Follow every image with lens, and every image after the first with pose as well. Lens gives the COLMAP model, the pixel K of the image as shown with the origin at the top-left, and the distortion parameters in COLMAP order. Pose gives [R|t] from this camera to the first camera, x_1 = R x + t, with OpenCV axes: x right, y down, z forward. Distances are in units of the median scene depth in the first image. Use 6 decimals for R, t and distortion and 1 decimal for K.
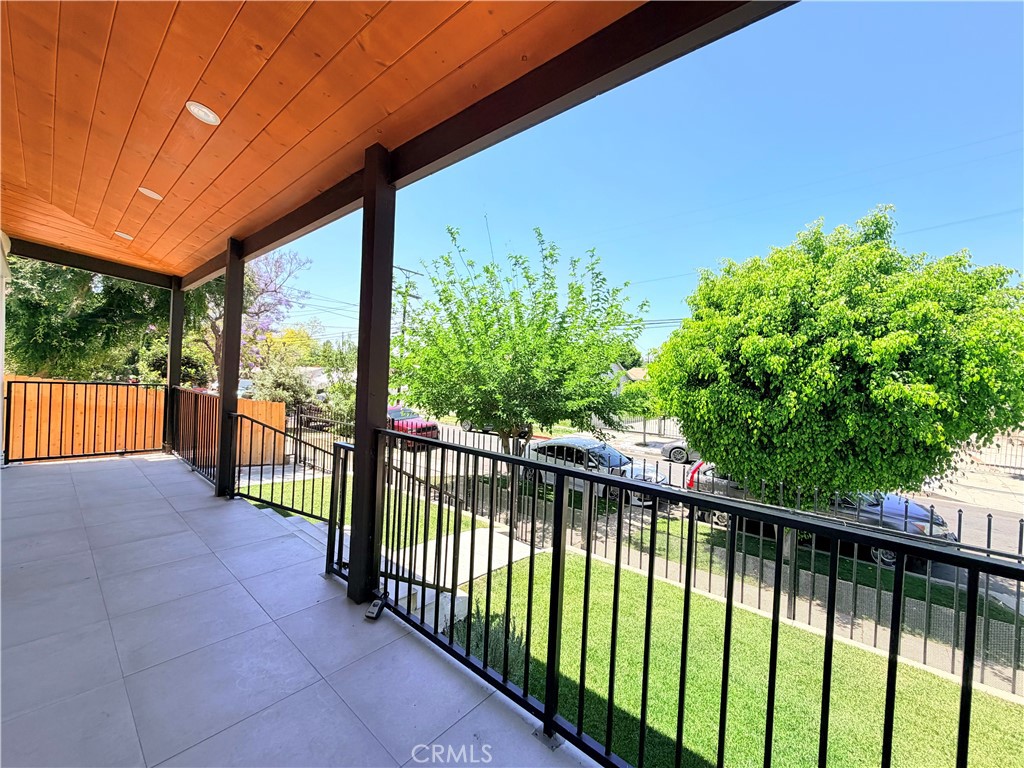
lens RADIAL K [[407.4, 0, 504.4], [0, 407.4, 385.8], [0, 0, 1]] dist [-0.001324, 0.000279]
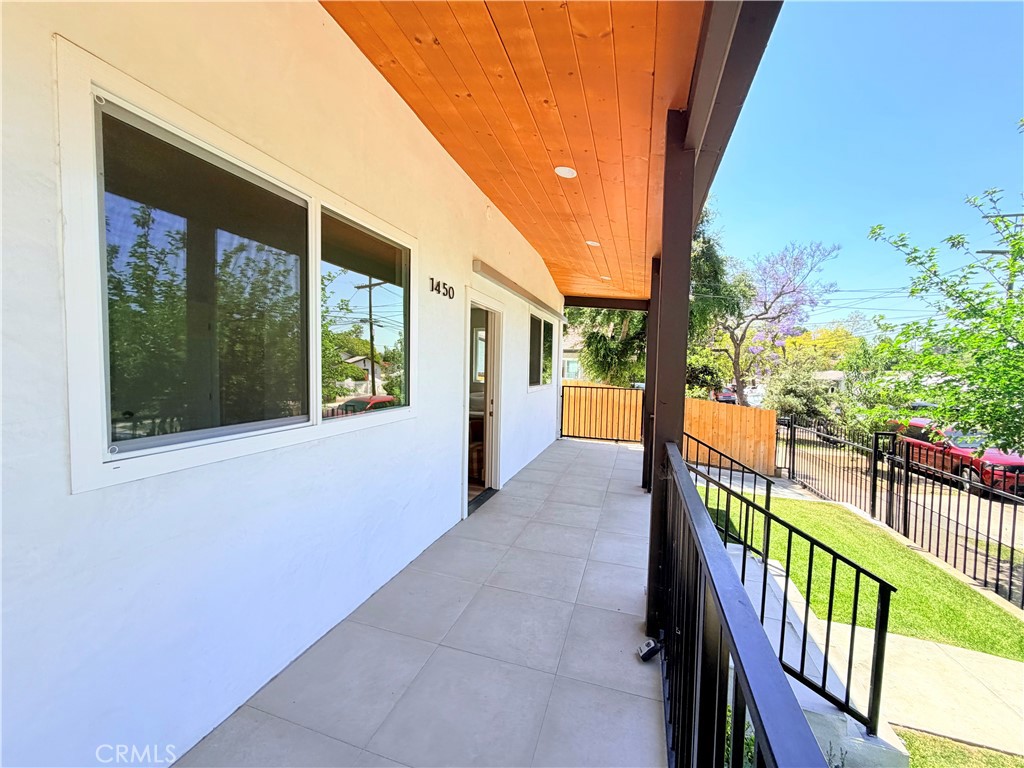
lens RADIAL K [[407.4, 0, 507.9], [0, 407.4, 381.3], [0, 0, 1]] dist [-0.001324, 0.000279]
pose [[0.399881, -0.006886, -0.916541, 0.157181], [-0.017397, 0.999735, -0.015102, -0.000565], [0.916402, 0.021984, 0.399655, 0.161622]]
